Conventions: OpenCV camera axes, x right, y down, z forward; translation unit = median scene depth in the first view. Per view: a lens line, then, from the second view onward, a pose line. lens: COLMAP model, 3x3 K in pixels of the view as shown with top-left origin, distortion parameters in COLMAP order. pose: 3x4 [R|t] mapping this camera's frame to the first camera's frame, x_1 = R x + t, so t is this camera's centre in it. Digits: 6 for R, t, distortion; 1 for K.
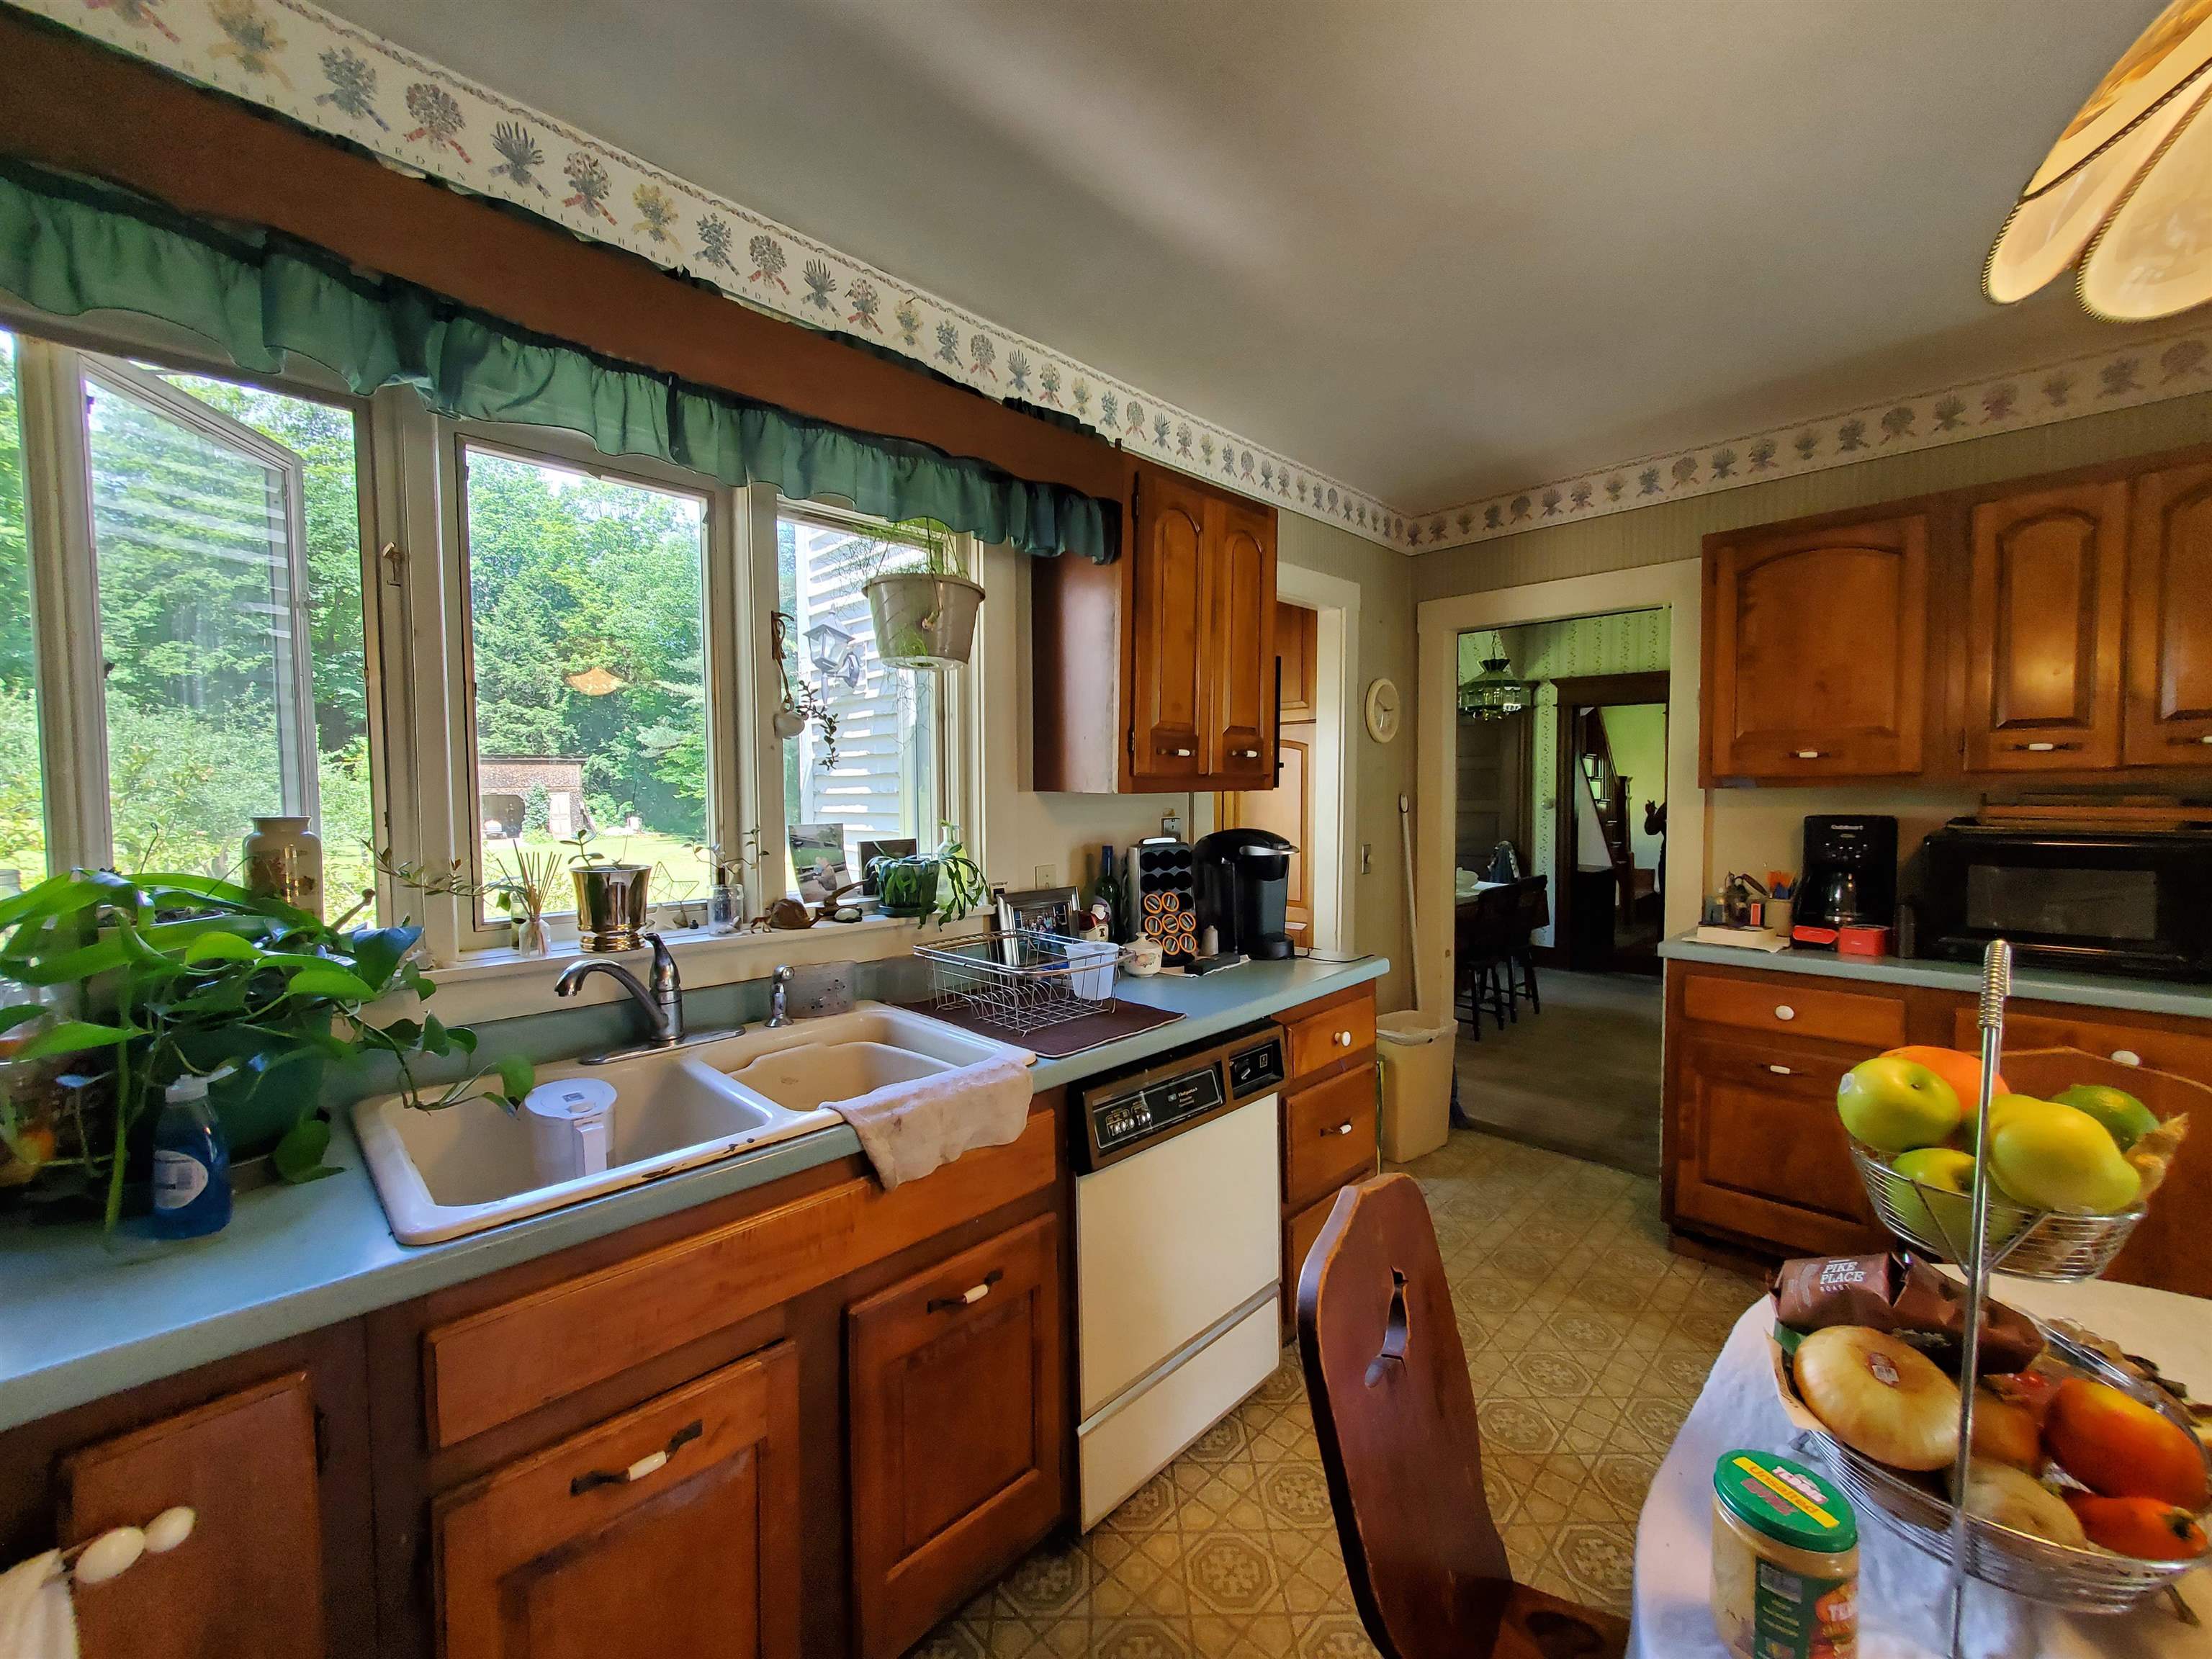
lens RADIAL K [[875.9, 0, 1103.9], [0, 875.9, 838.9], [0, 0, 1]] dist [-0.003586, -0.001009]
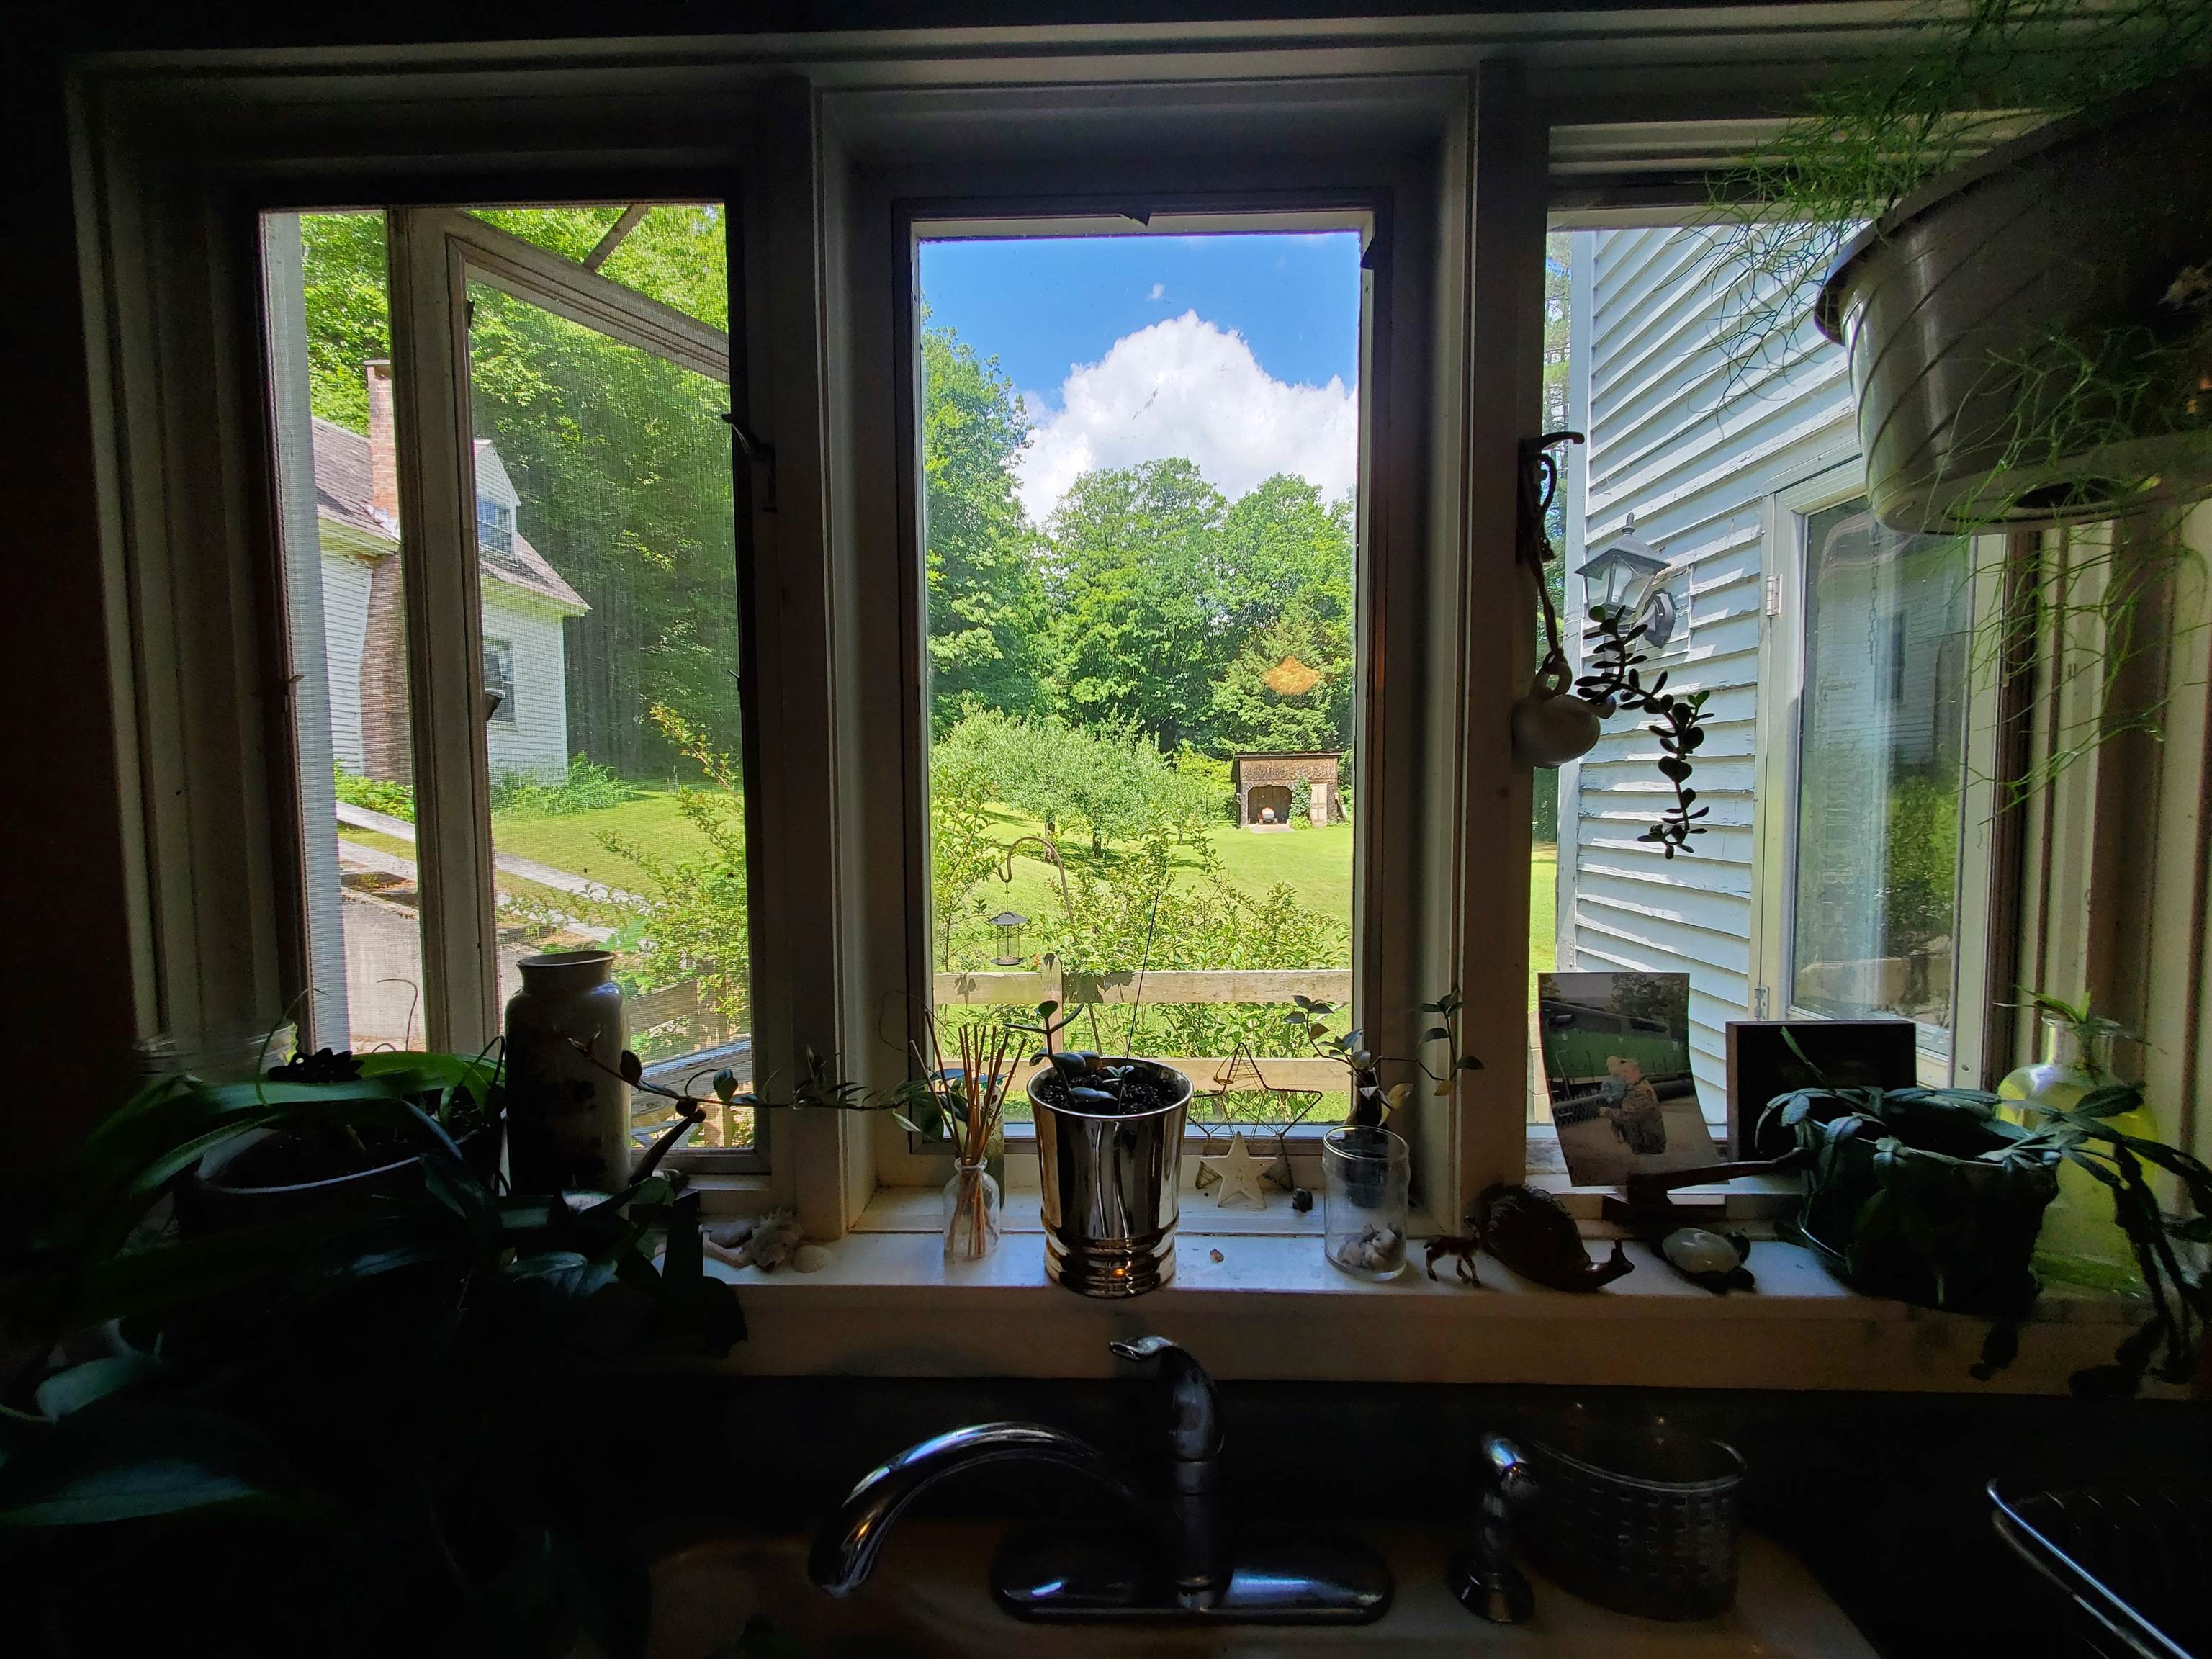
lens RADIAL K [[875.9, 0, 1098.1], [0, 875.9, 837.1], [0, 0, 1]] dist [-0.003586, -0.001009]
pose [[0.690402, 0.042420, -0.722181, -0.115443], [-0.034973, 0.999069, 0.025250, -0.045288], [0.722580, 0.007824, 0.691243, 0.311678]]
